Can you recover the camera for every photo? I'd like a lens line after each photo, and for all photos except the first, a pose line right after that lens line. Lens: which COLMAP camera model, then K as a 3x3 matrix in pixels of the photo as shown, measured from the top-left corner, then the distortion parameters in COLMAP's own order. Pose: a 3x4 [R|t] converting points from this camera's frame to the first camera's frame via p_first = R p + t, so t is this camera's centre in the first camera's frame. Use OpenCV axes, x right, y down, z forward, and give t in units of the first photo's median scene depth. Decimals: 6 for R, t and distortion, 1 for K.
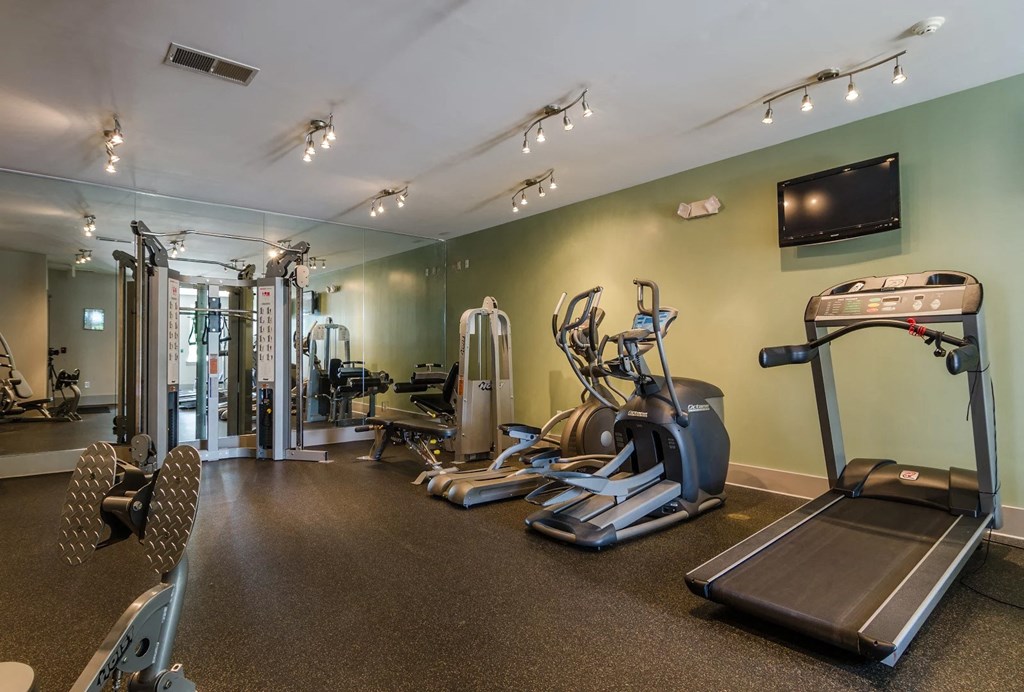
lens RADIAL K [[544.8, 0, 511.1], [0, 544.8, 345.7], [0, 0, 1]] dist [0.002932, -0.000034]
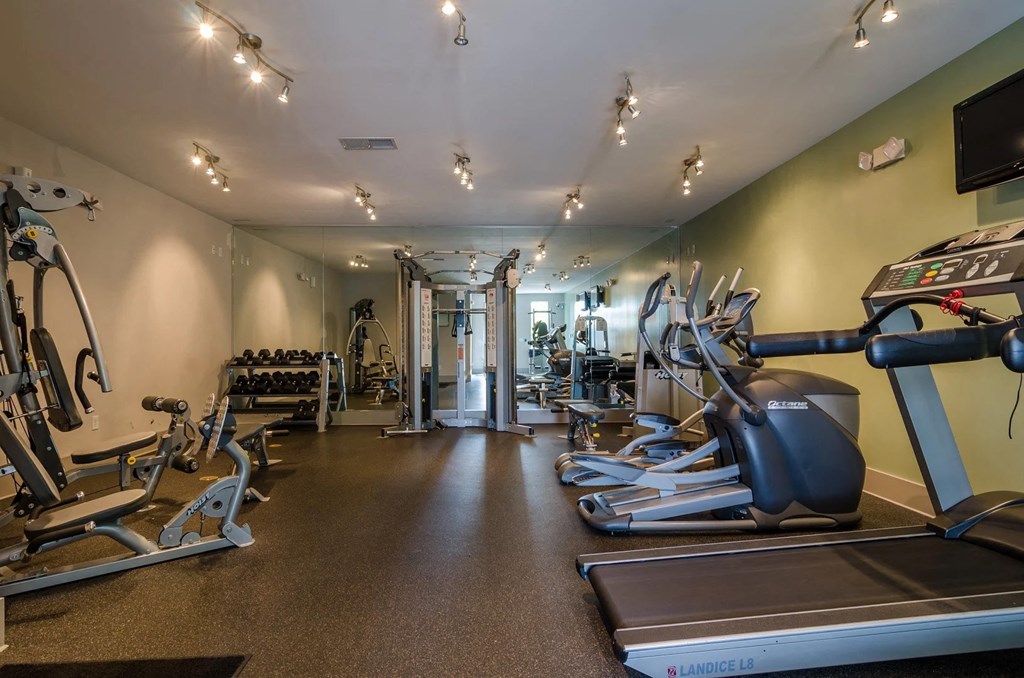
lens RADIAL K [[554.5, 0, 512.6], [0, 554.5, 341.6], [0, 0, 1]] dist [-0.000513, -0.000920]
pose [[0.793969, -0.007909, -0.607906, 0.476582], [0.015611, 0.999851, 0.007382, 0.001515], [0.607757, -0.015351, 0.793975, 0.050240]]
